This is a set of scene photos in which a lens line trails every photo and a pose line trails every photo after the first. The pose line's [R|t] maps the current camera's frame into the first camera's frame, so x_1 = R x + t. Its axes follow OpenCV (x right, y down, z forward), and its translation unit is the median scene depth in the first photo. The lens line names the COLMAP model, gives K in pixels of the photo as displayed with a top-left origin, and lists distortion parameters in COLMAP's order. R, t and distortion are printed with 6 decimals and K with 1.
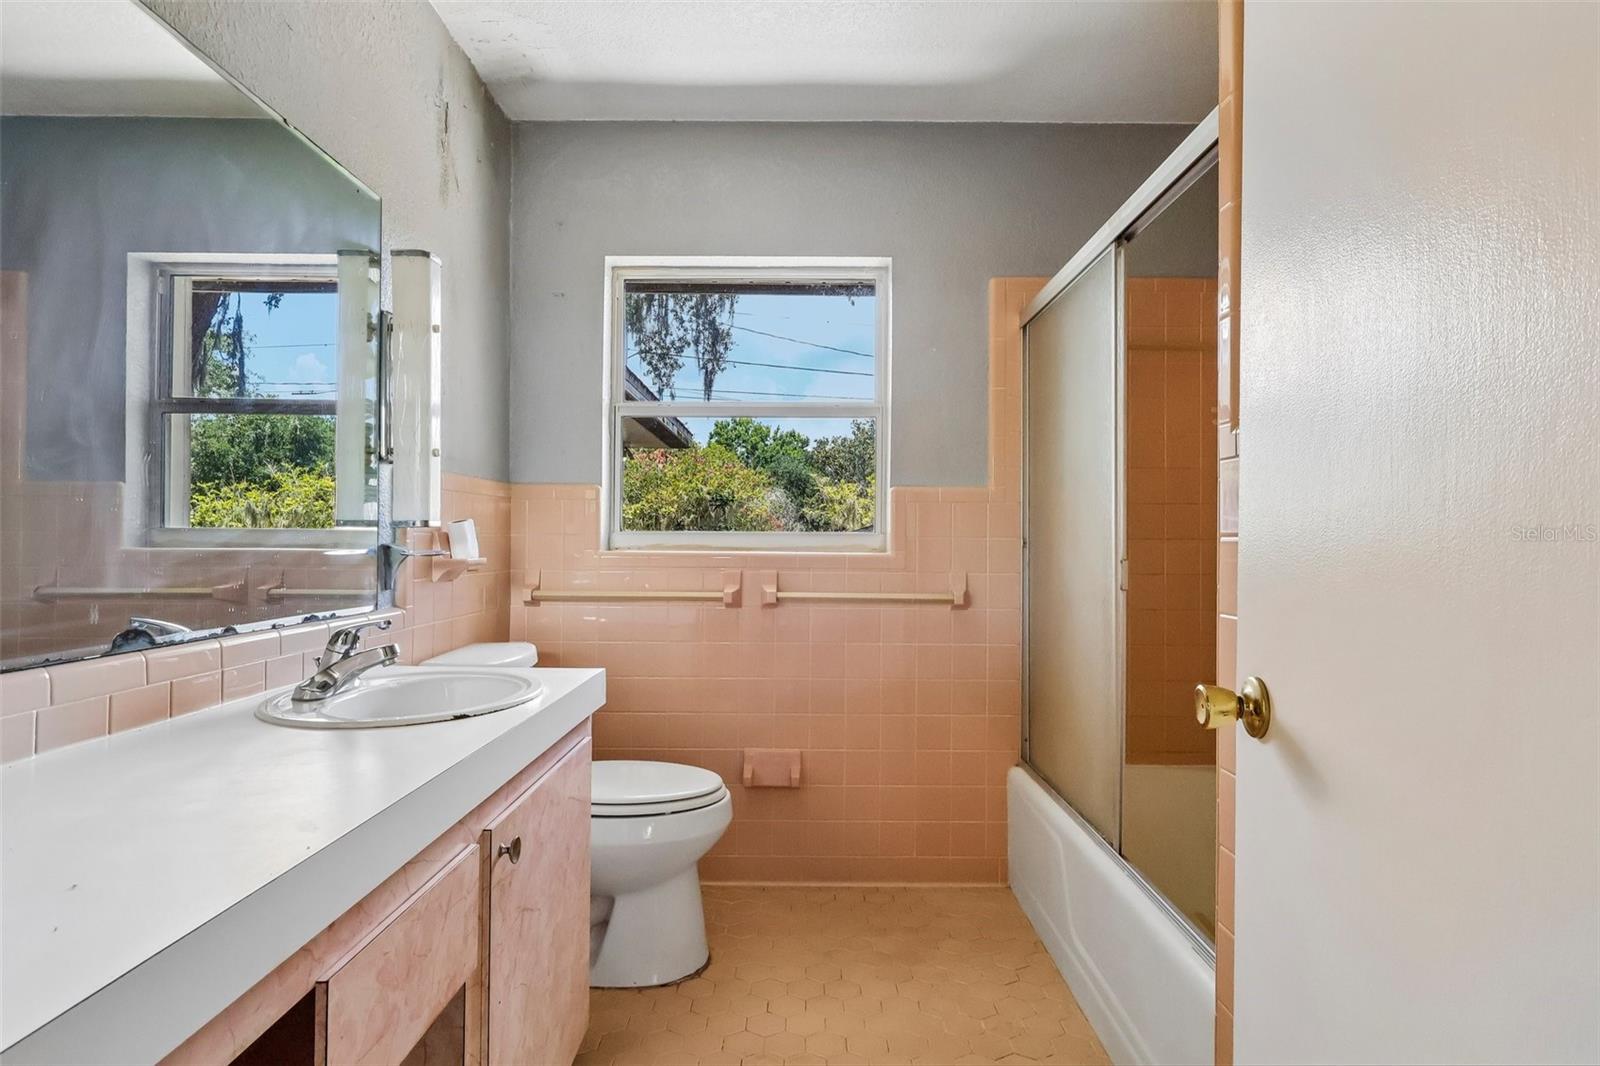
lens RADIAL K [[862.3, 0, 800.0], [0, 862.3, 533.0], [0, 0, 1]] dist [0.000793, -0.001499]
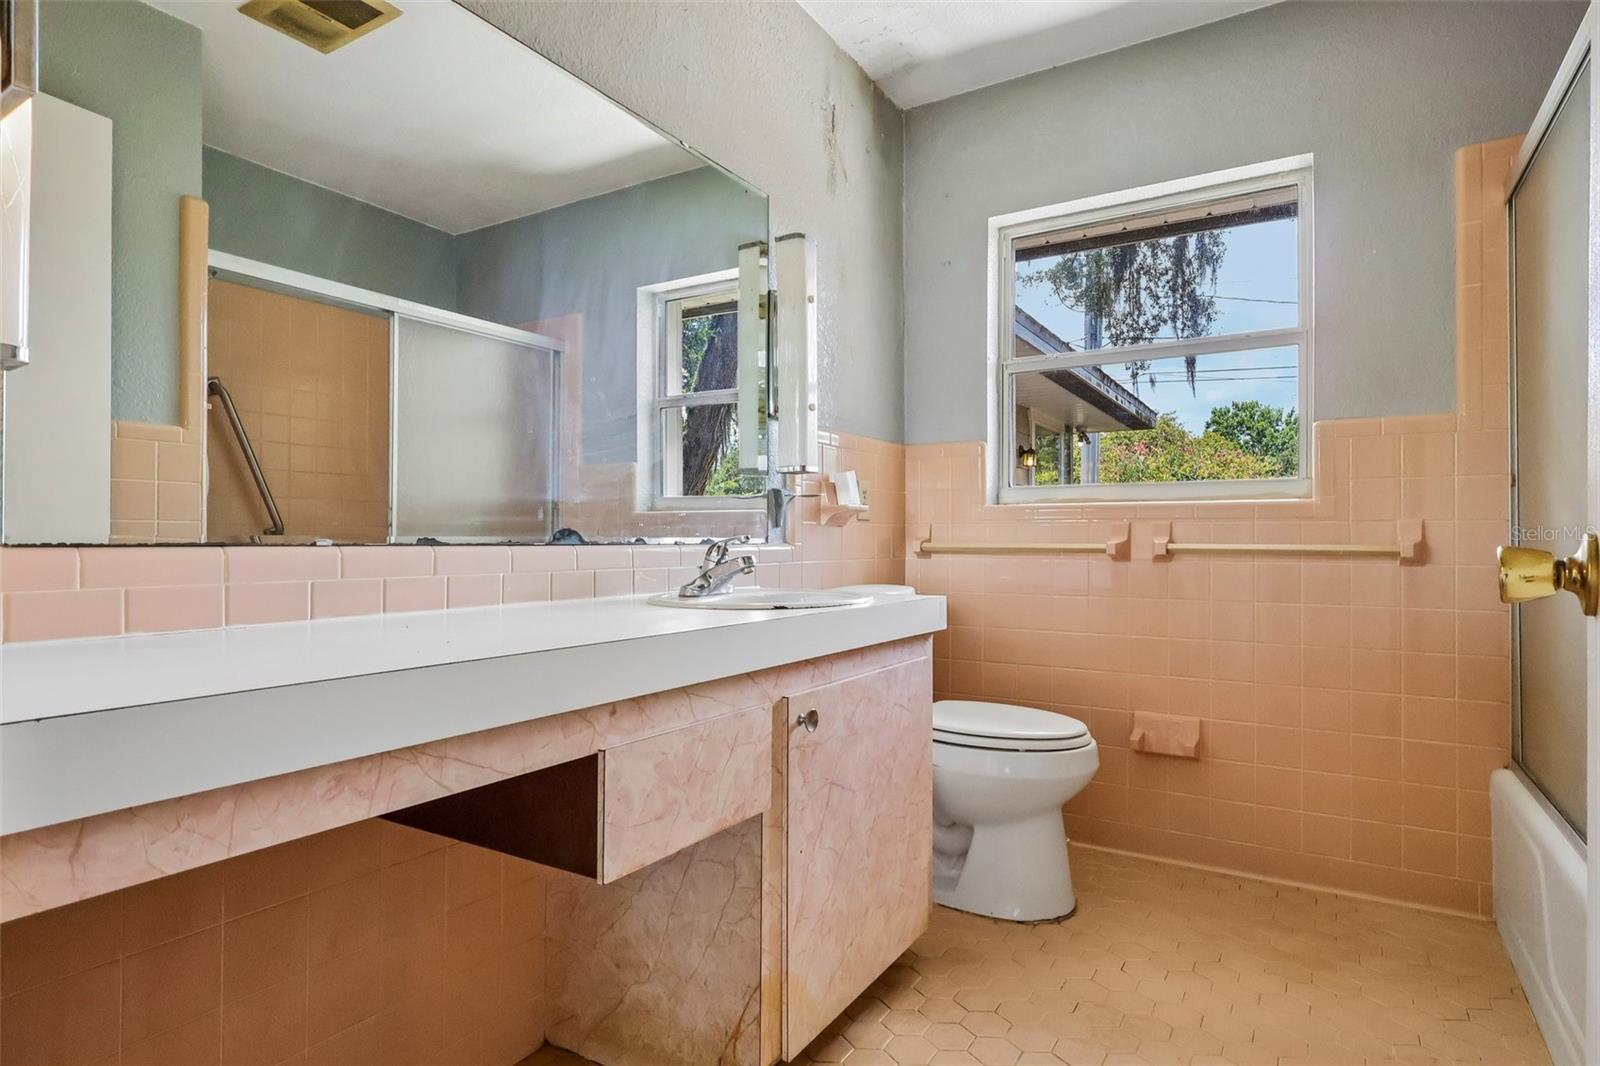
lens RADIAL K [[862.3, 0, 800.0], [0, 862.3, 533.0], [0, 0, 1]] dist [0.000793, -0.001499]
pose [[0.853248, -0.008675, -0.521433, 0.121110], [0.007973, 0.999962, -0.003590, 0.058771], [0.521444, -0.001094, 0.853285, 0.008542]]
